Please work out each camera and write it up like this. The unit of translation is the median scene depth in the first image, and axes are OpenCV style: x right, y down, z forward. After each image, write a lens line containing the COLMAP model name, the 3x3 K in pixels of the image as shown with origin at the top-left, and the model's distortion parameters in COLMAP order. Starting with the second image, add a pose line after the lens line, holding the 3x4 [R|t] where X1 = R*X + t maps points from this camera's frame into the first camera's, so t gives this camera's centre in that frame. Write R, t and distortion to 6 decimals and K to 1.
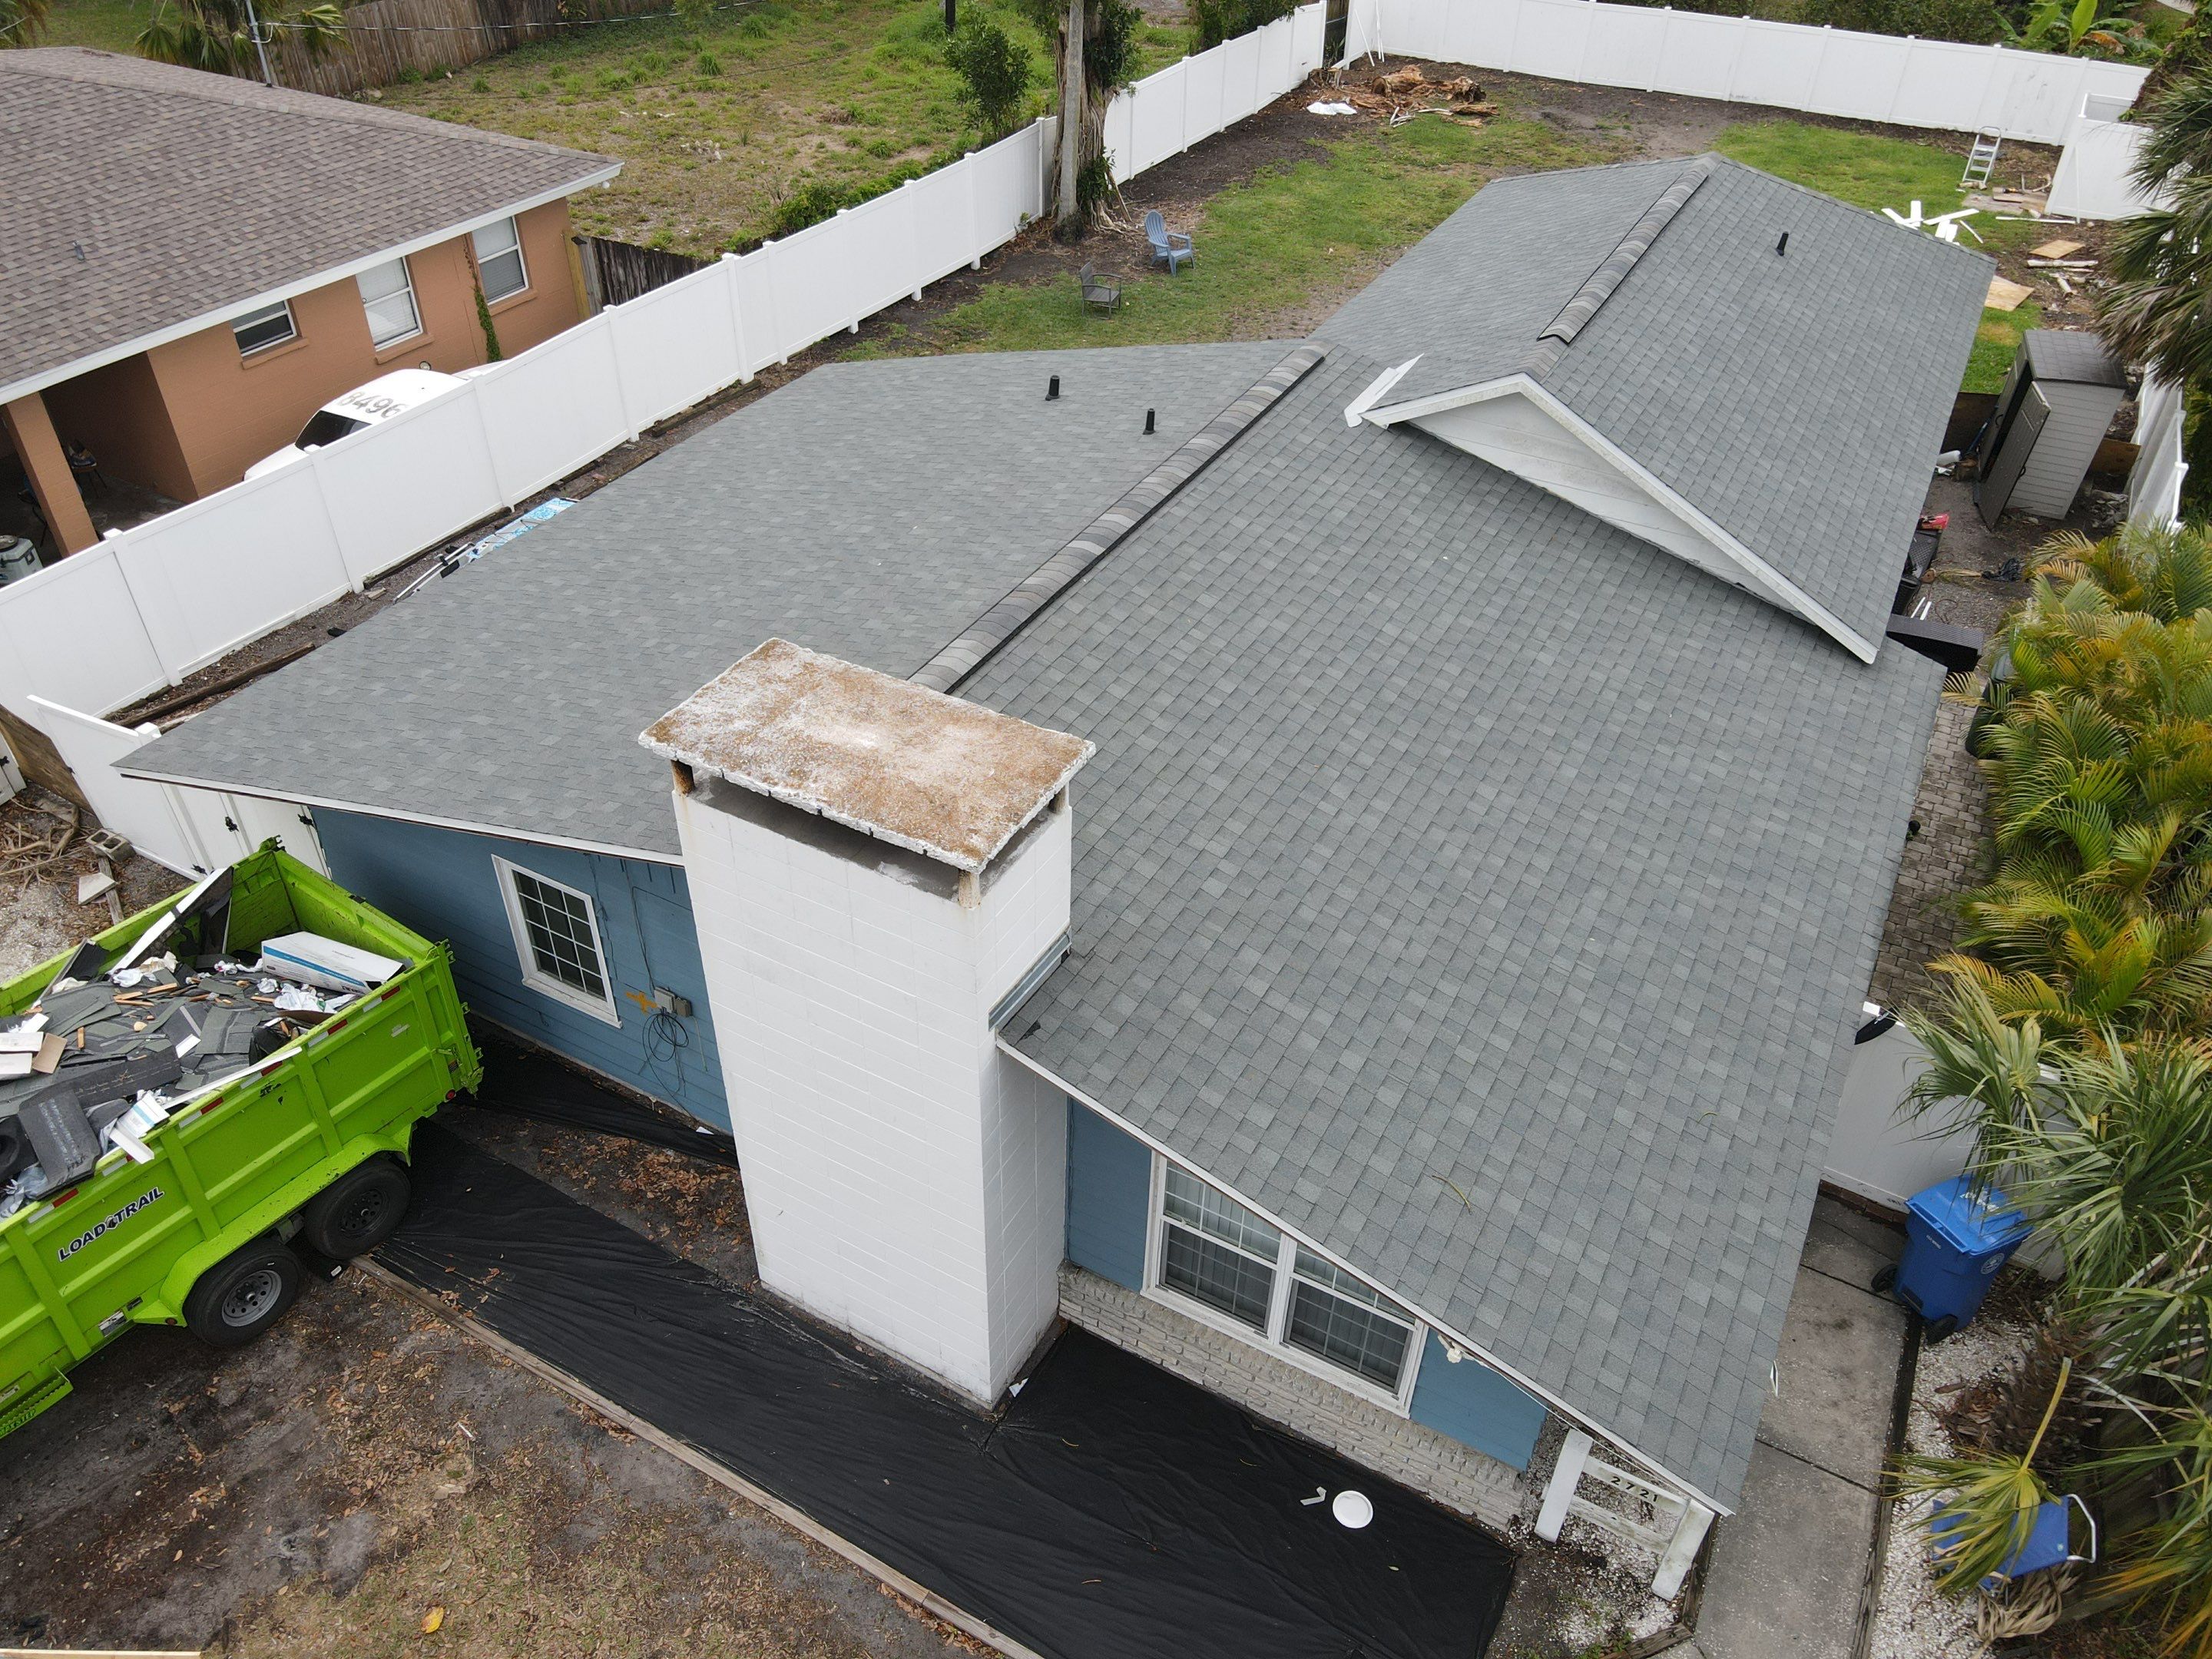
lens RADIAL K [[1628.1, 0, 1074.8], [0, 1628.1, 822.8], [0, 0, 1]] dist [0.001726, 0.013415]
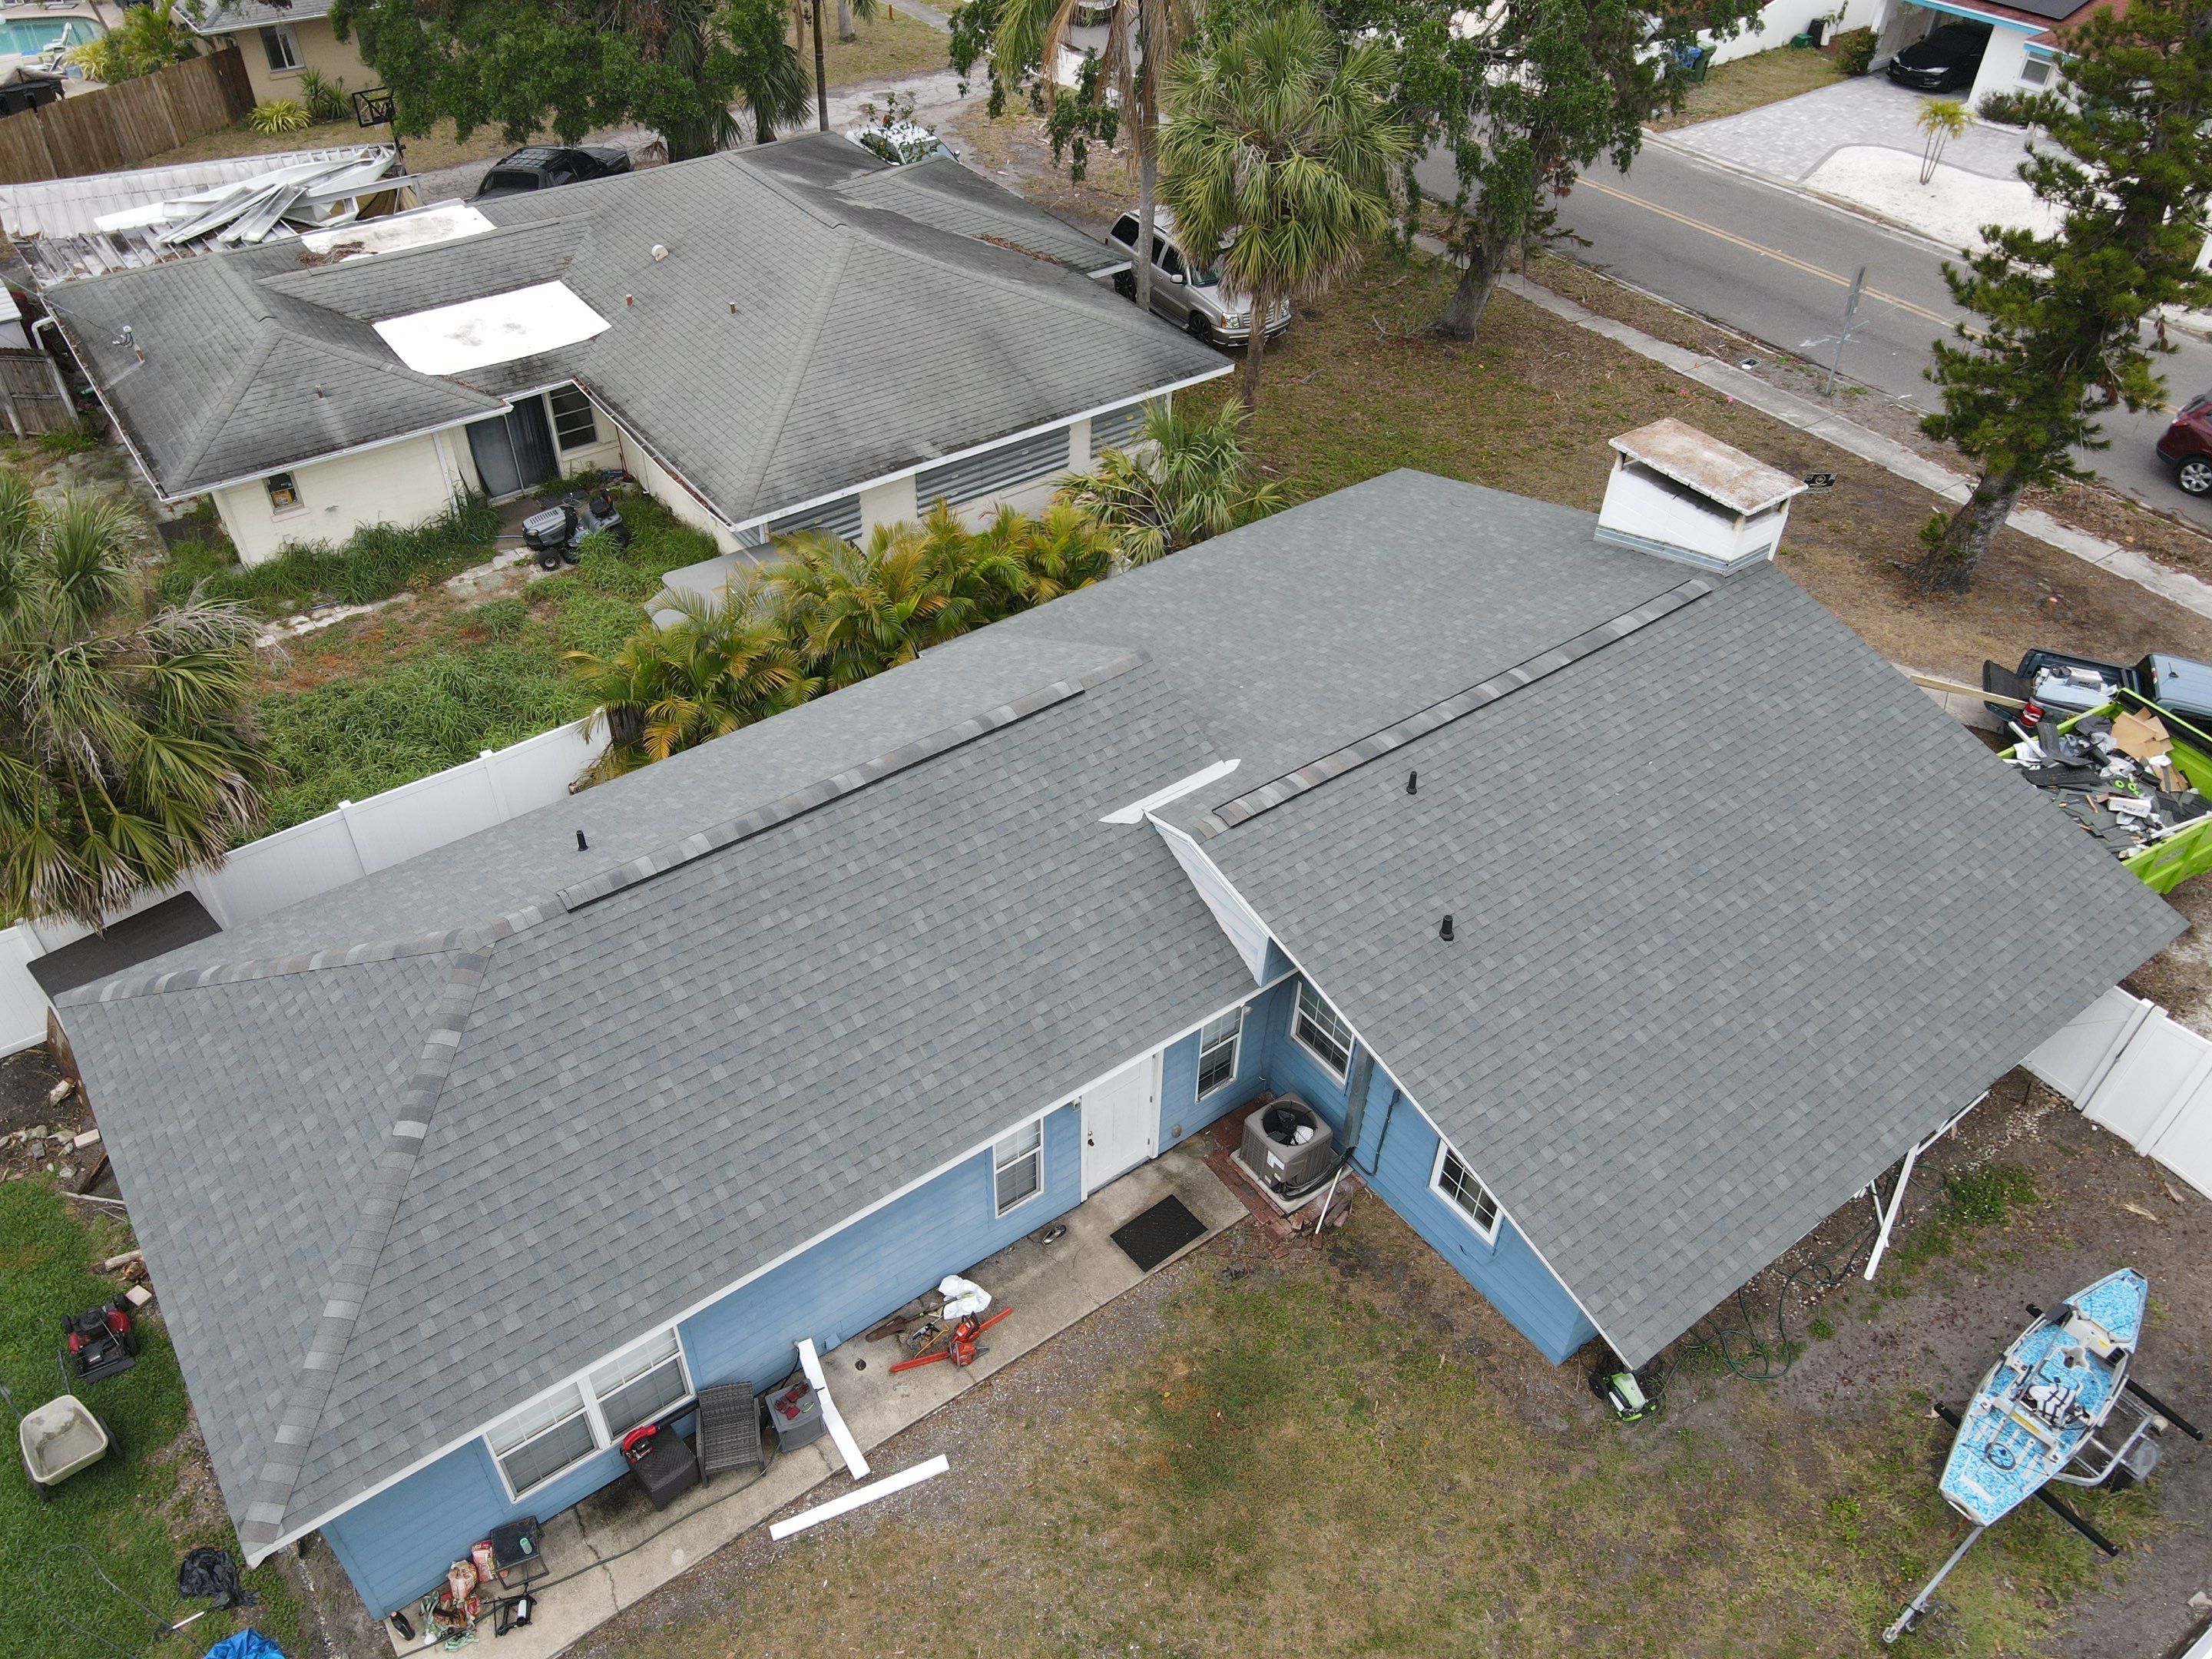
lens RADIAL K [[1628.1, 0, 1078.1], [0, 1628.1, 814.1], [0, 0, 1]] dist [0.001726, 0.013415]
pose [[-0.906430, -0.297696, 0.299602, -0.095166], [0.235910, 0.231532, 0.943790, -1.406472], [-0.350330, 0.926159, -0.139638, 1.254369]]
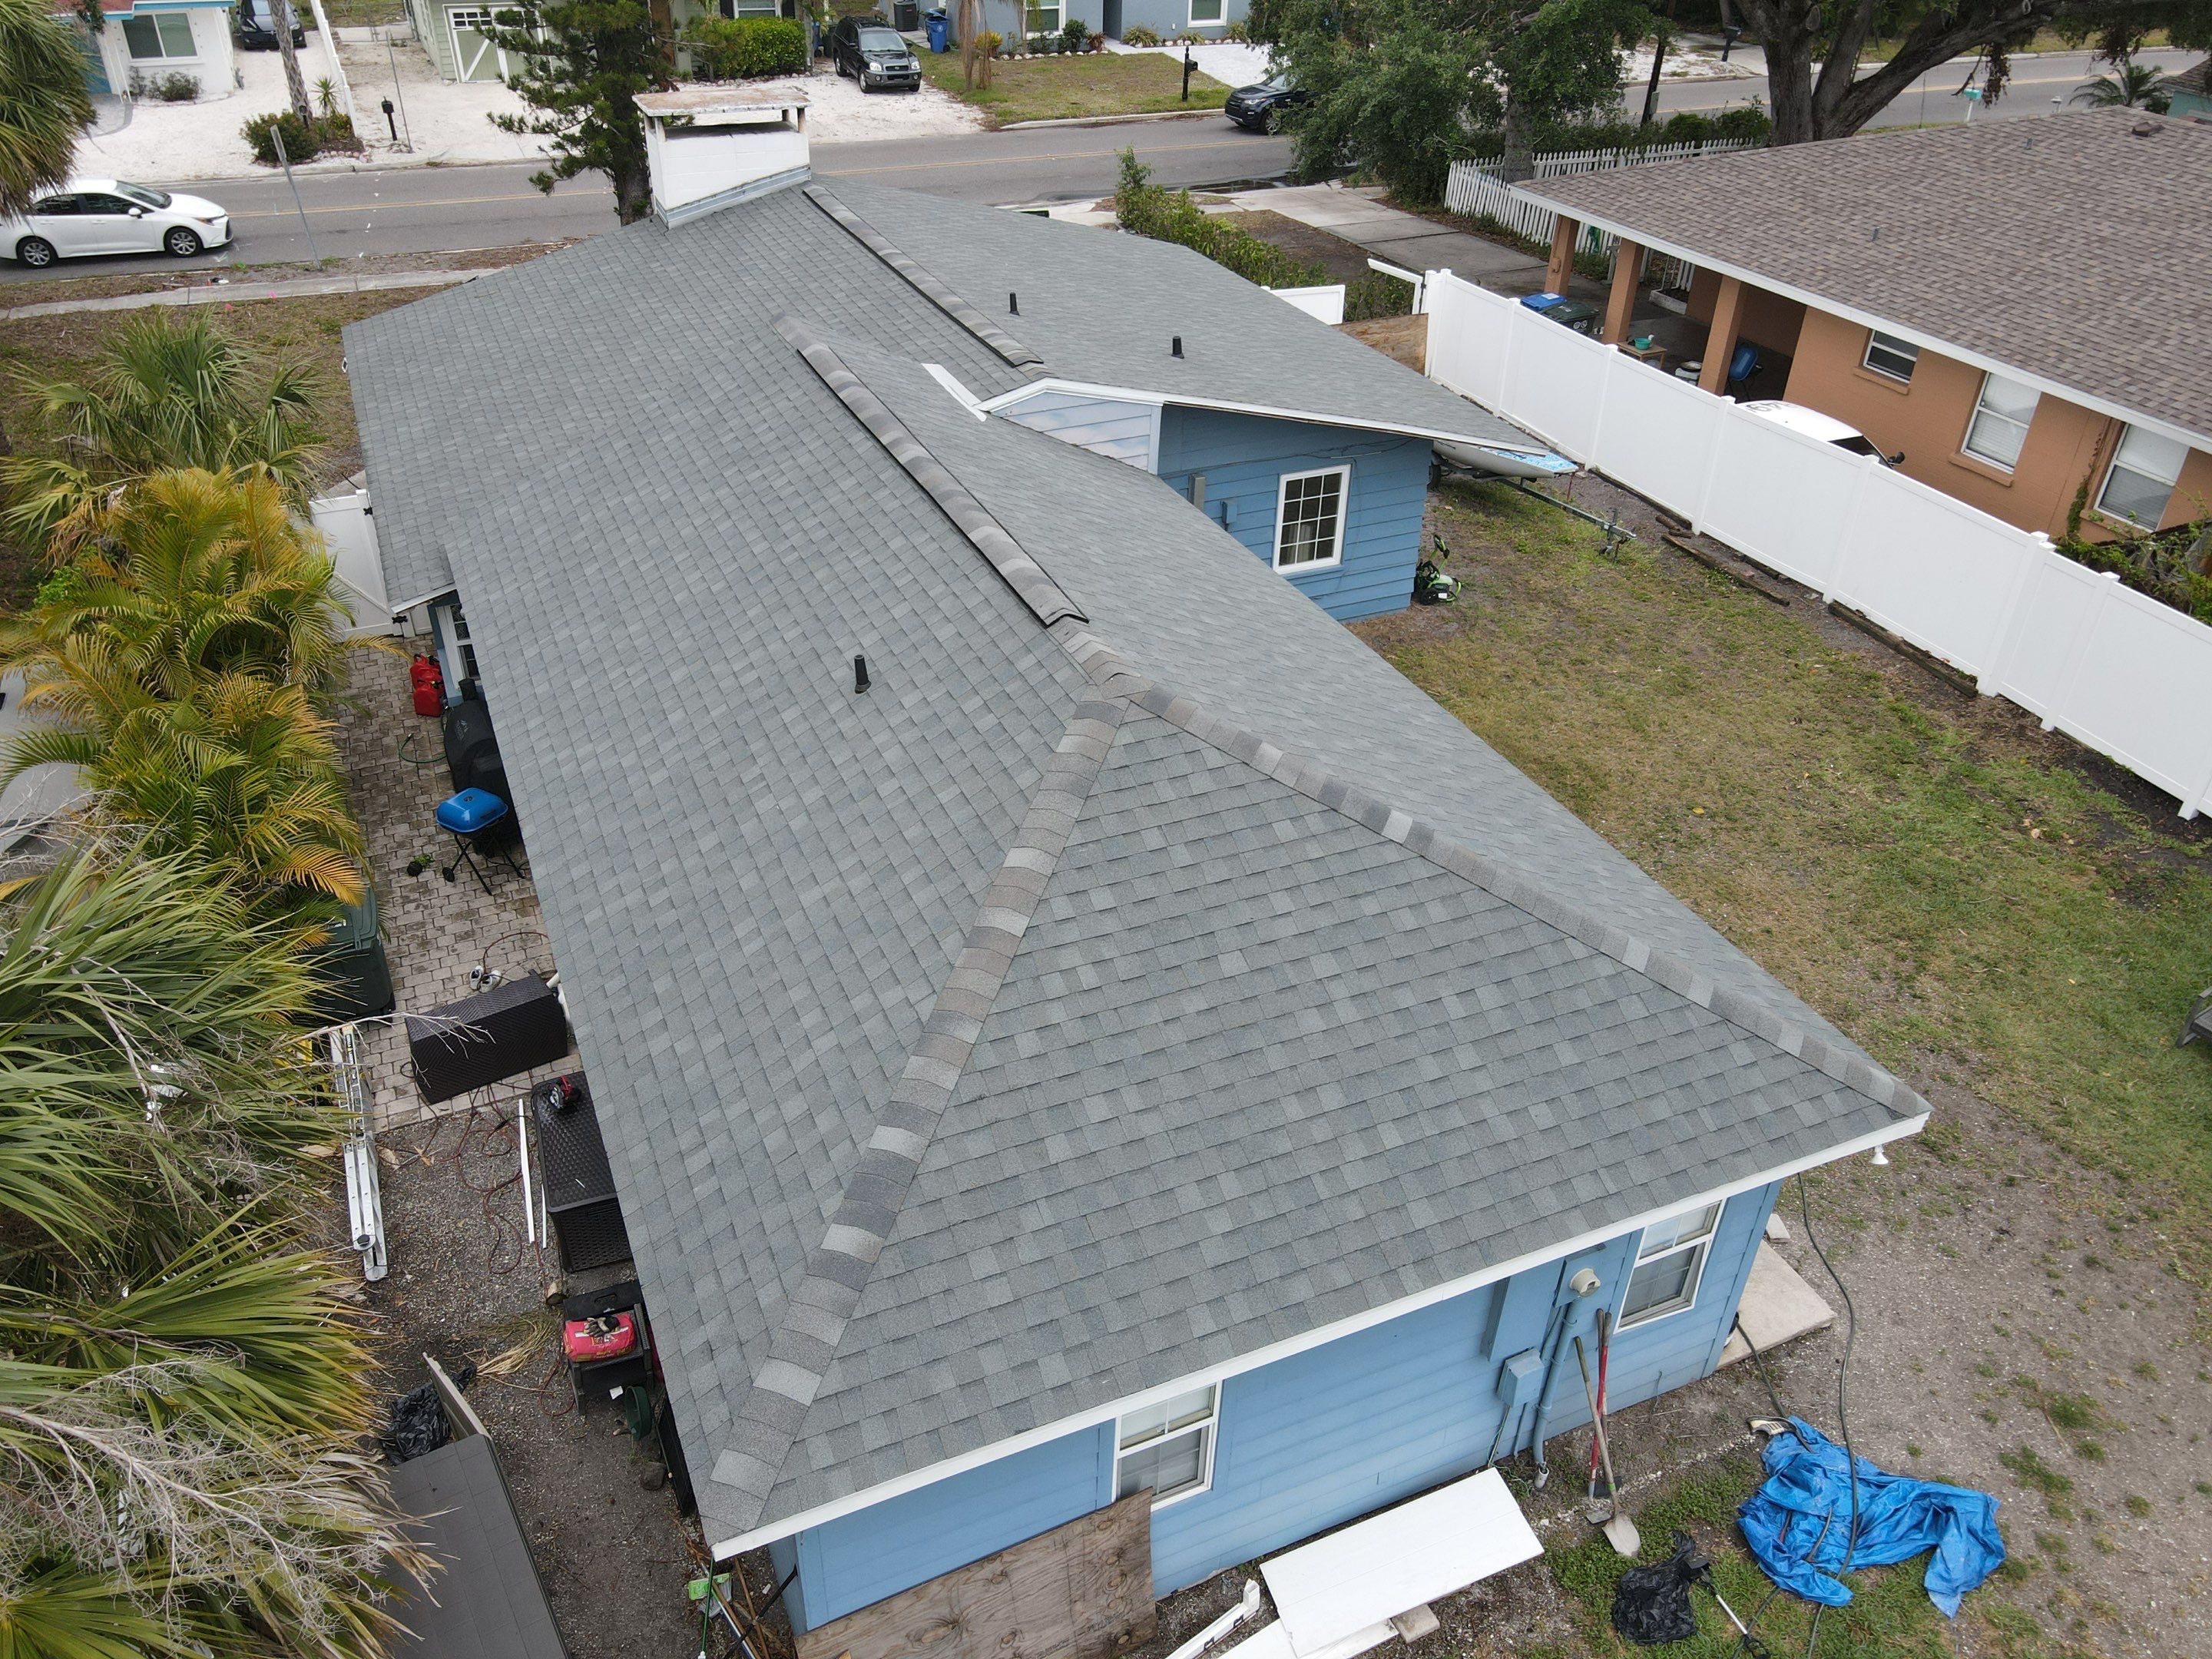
lens RADIAL K [[1628.1, 0, 1083.7], [0, 1628.1, 806.8], [0, 0, 1]] dist [0.001726, 0.013415]
pose [[-0.608944, 0.415256, -0.675833, 0.981238], [-0.506770, 0.451794, 0.734212, -0.983153], [0.610223, 0.789585, -0.064678, 1.386186]]
